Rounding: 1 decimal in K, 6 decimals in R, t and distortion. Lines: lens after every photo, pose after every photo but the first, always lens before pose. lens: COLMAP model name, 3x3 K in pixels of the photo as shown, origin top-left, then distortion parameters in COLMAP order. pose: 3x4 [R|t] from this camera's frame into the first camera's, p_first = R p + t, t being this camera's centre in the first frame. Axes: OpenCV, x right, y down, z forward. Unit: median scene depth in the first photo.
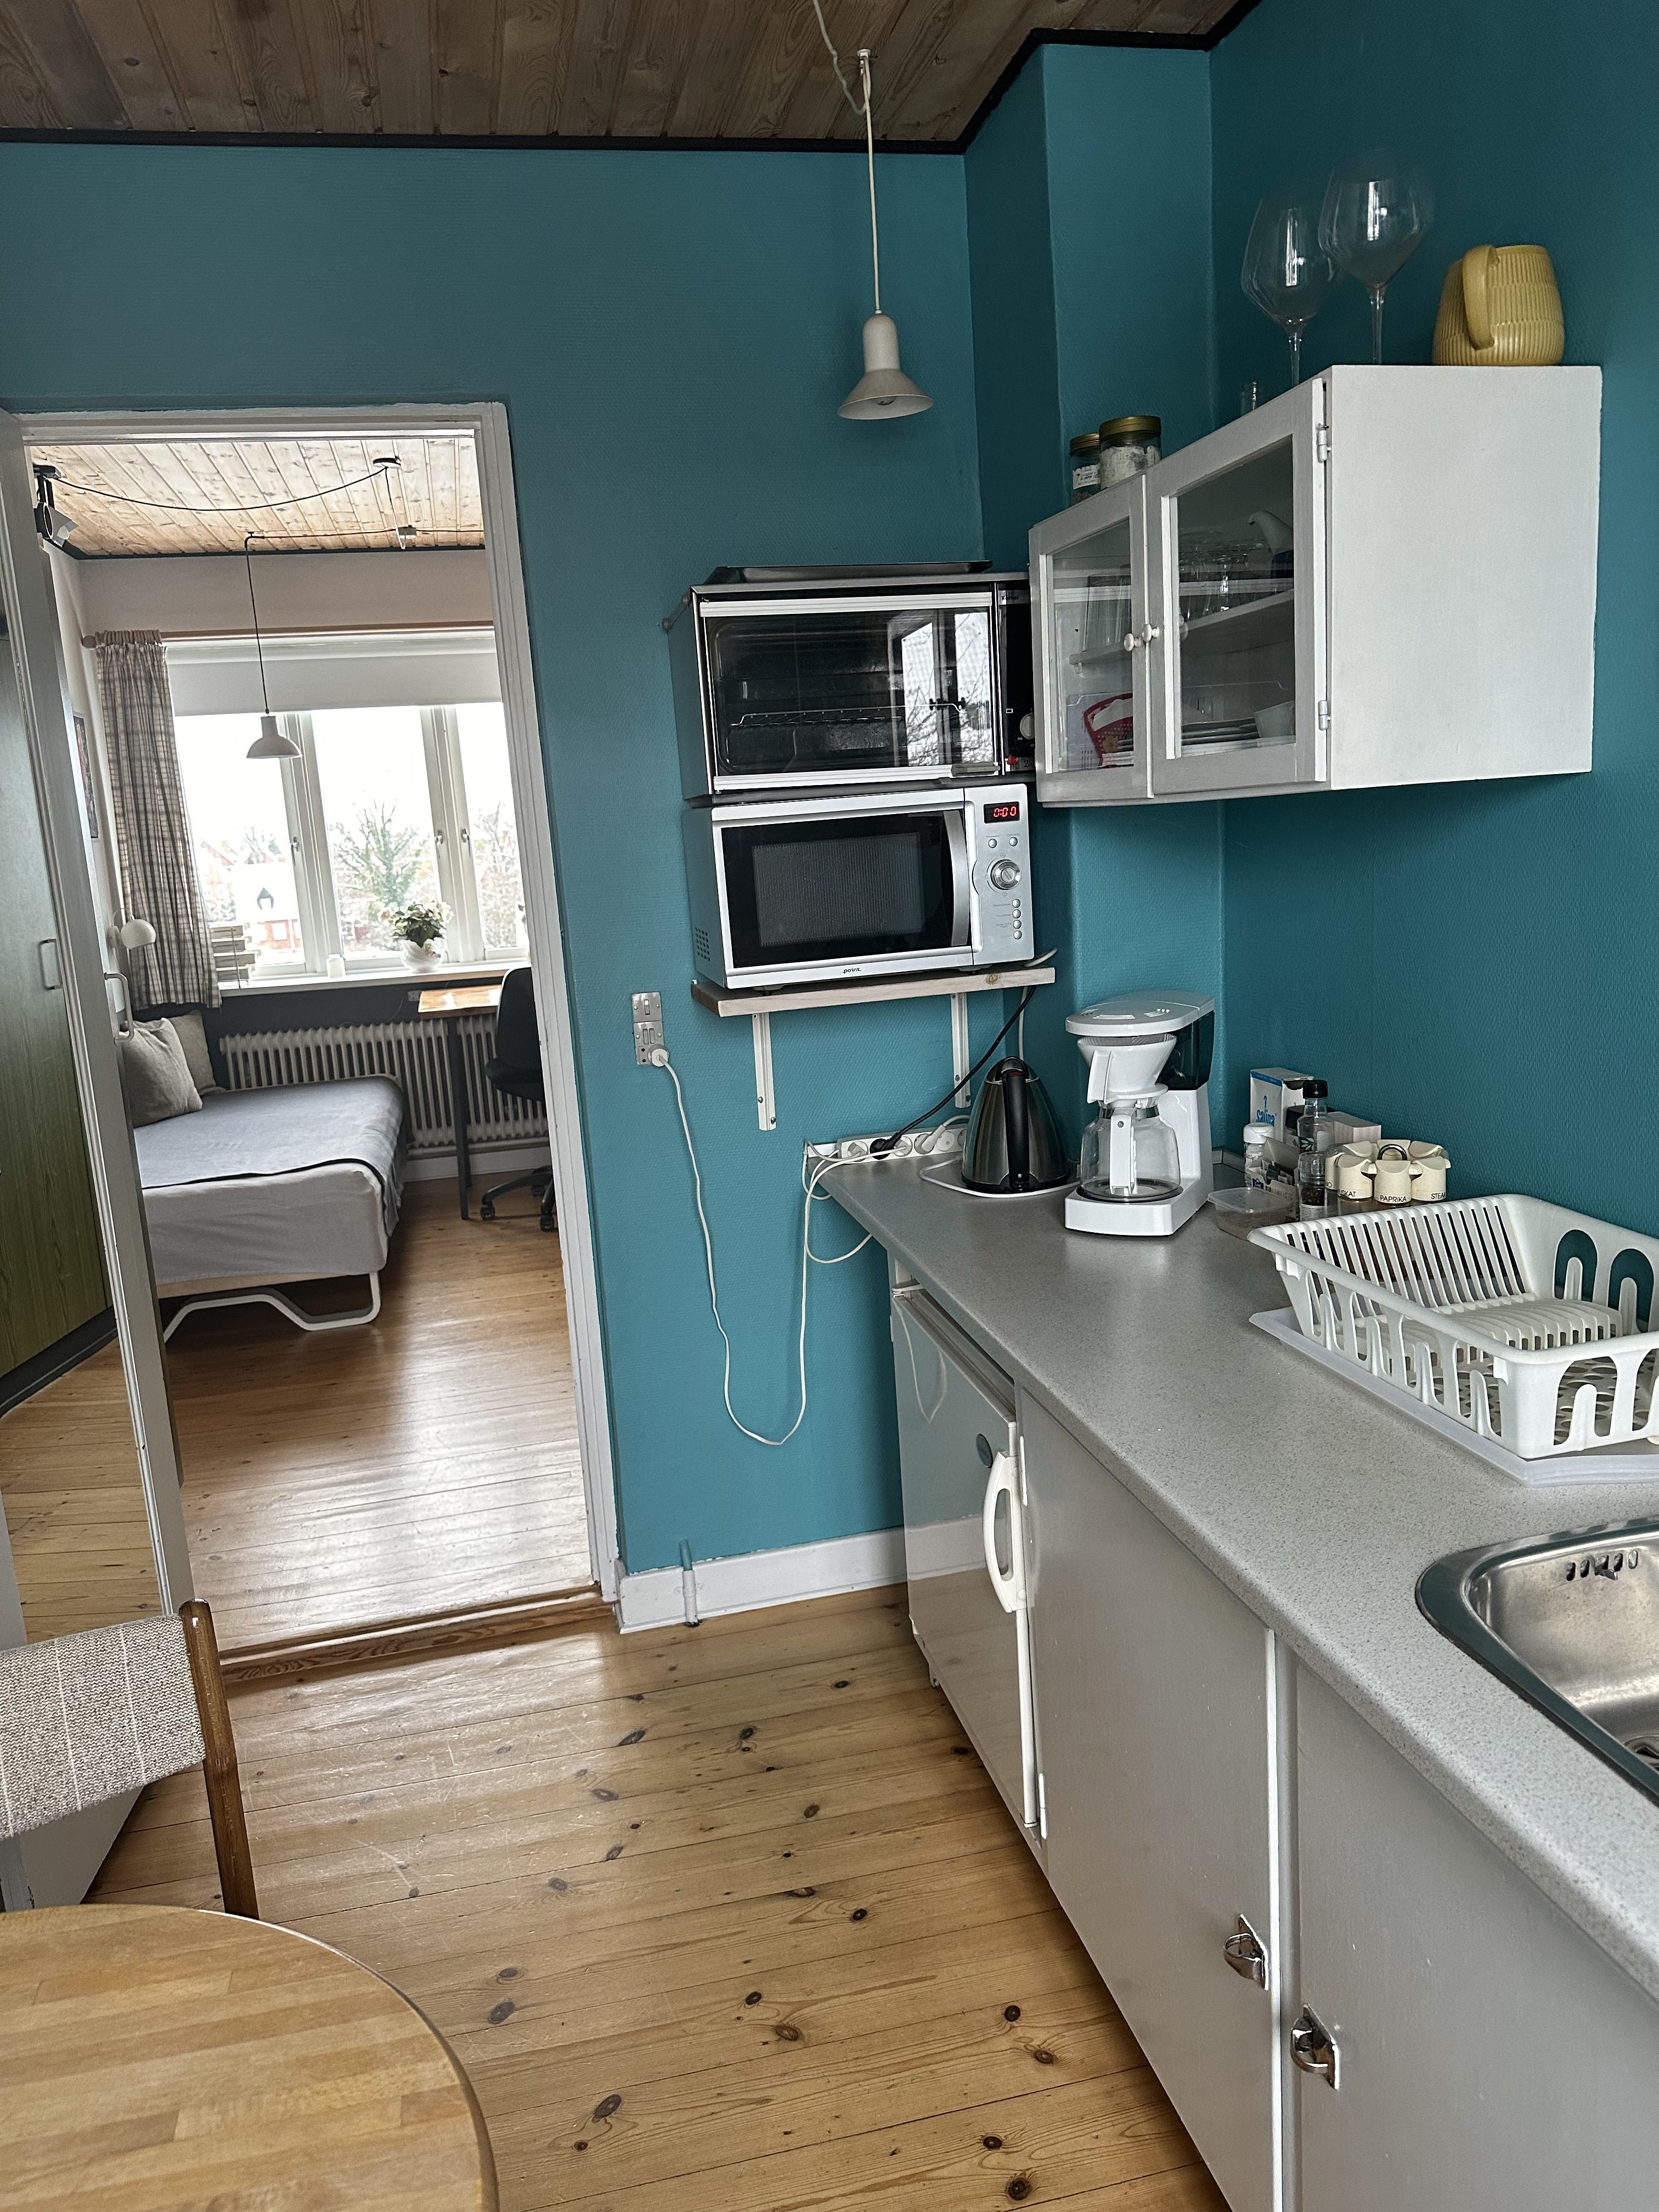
lens RADIAL K [[1533.1, 0, 829.5], [0, 1533.1, 1106.0], [0, 0, 1]] dist [0.180892, -0.388576]
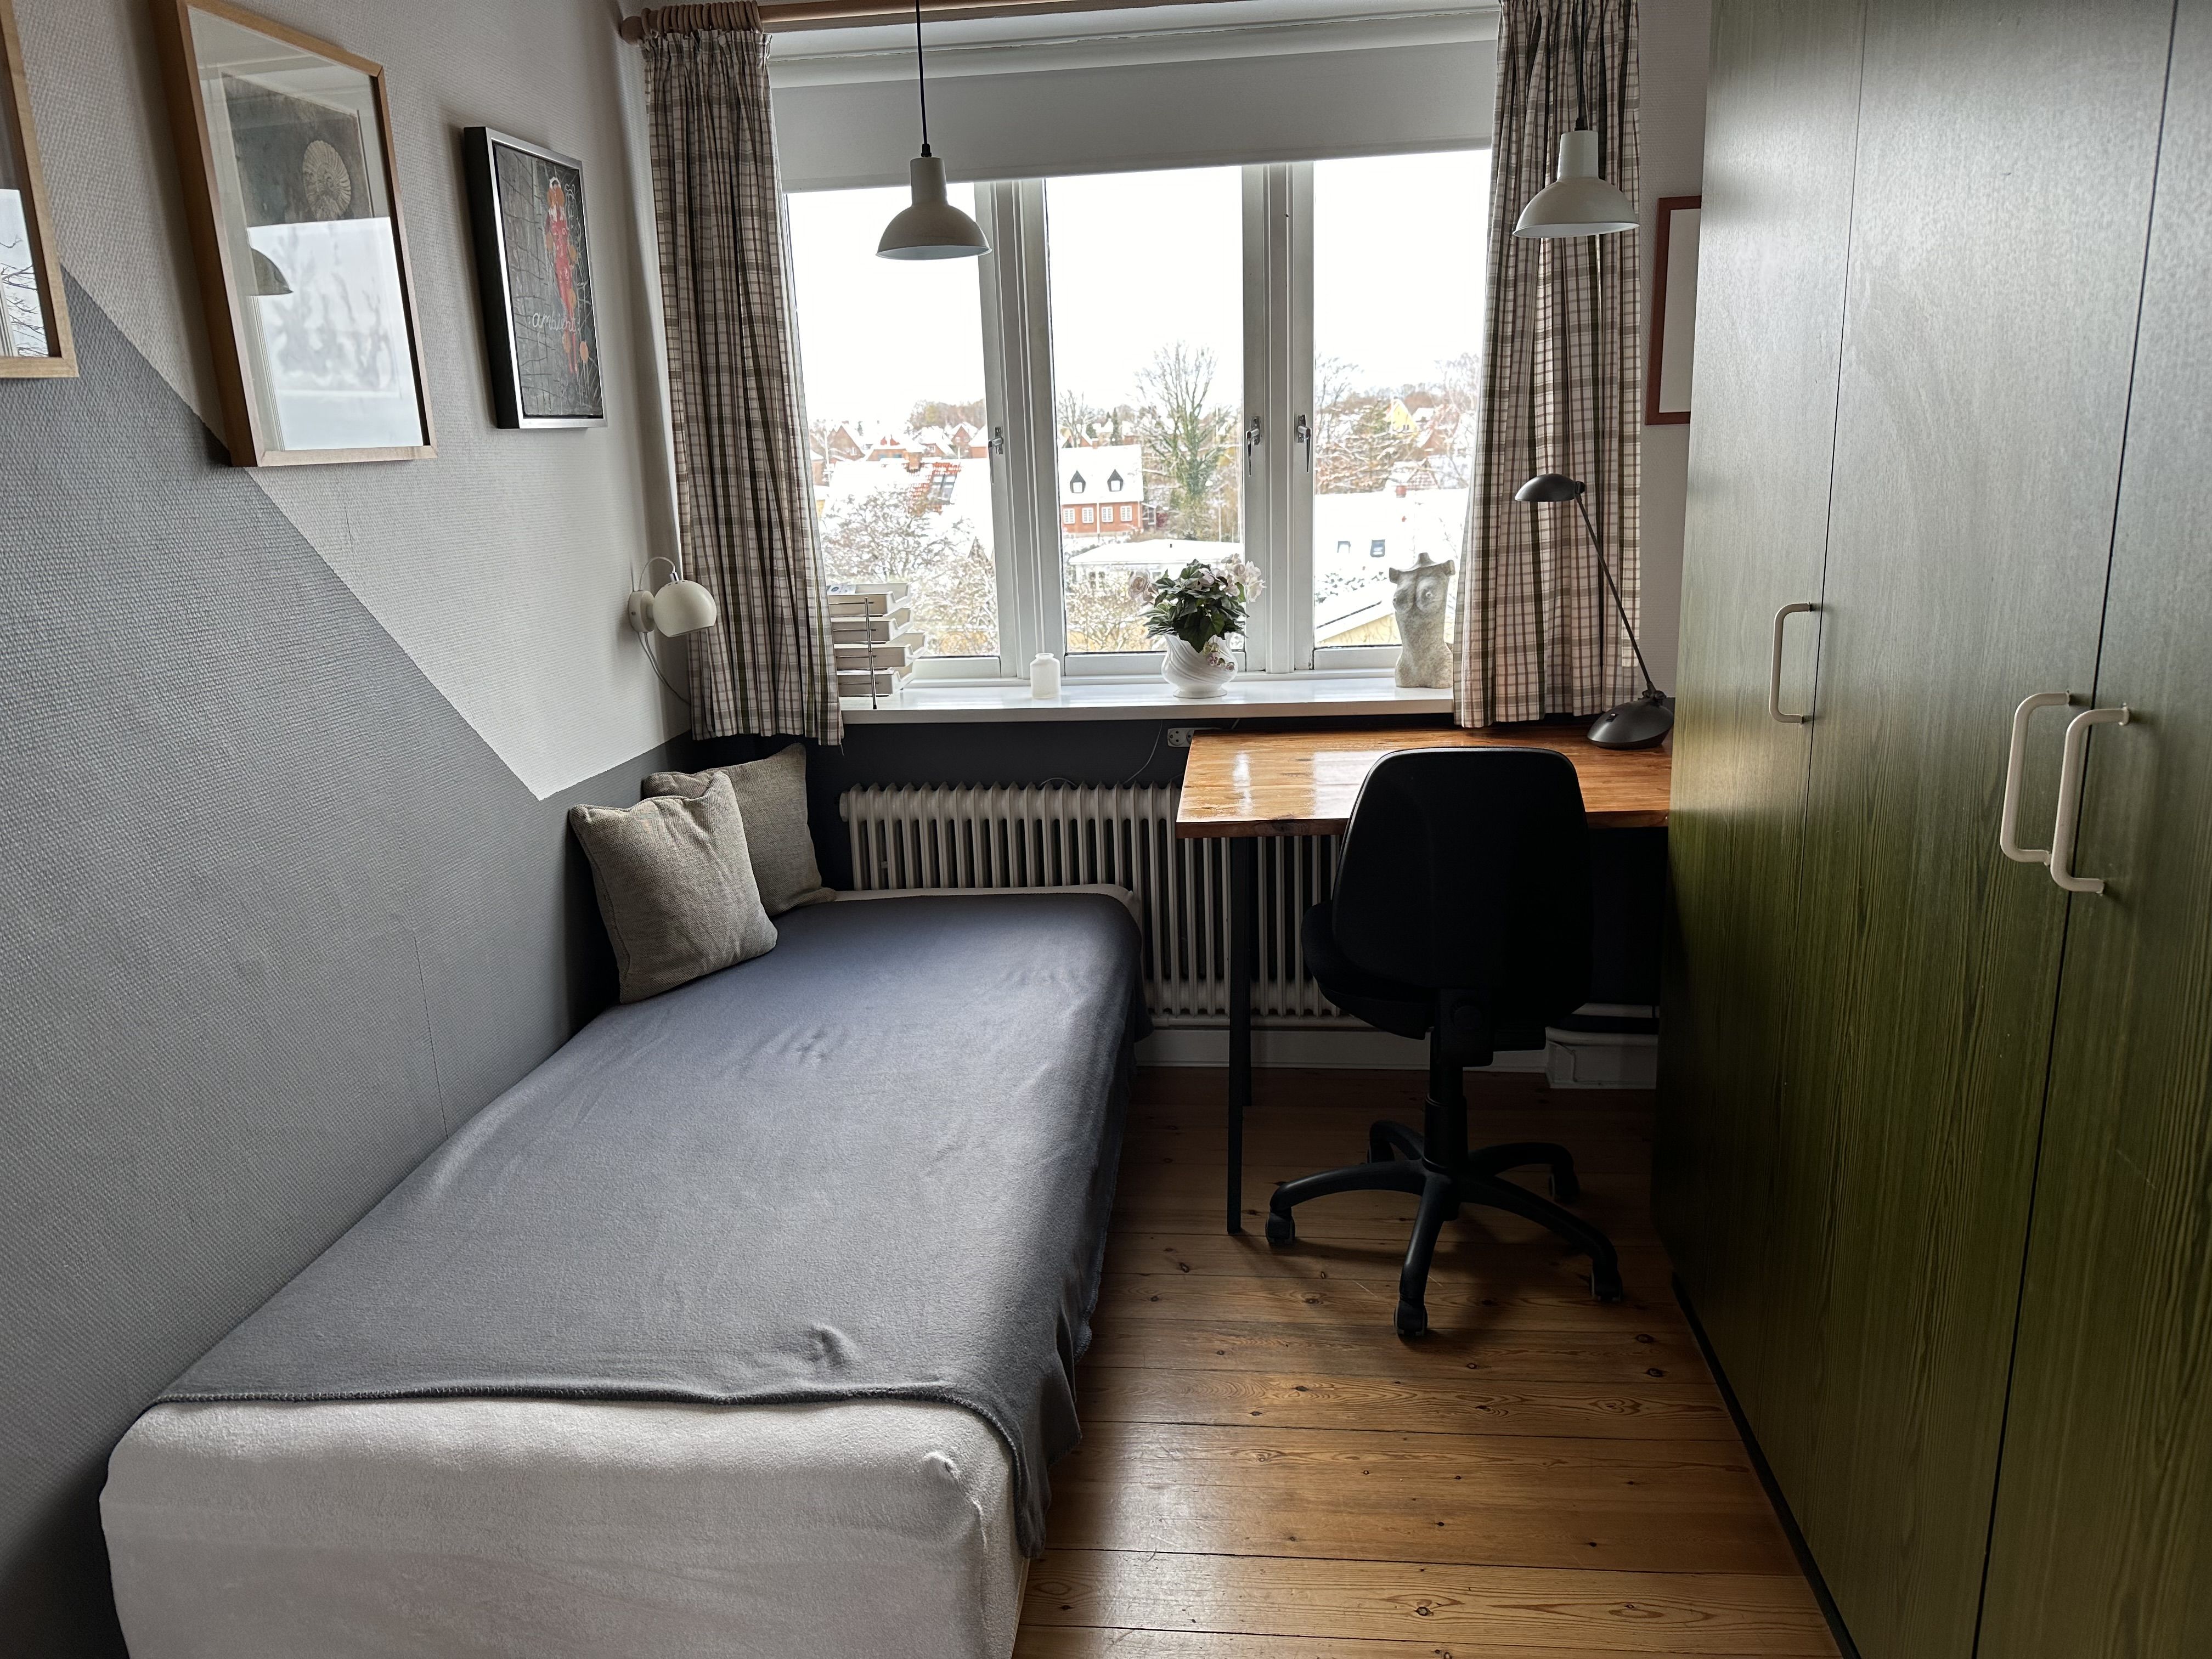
lens RADIAL K [[1533.1, 0, 1106.0], [0, 1533.1, 829.5], [0, 0, 1]] dist [0.180892, -0.388576]
pose [[0.945969, 0.107216, -0.306019, -0.132809], [-0.081496, 0.992073, 0.095659, -0.091983], [0.313850, -0.065551, 0.947207, 0.514041]]
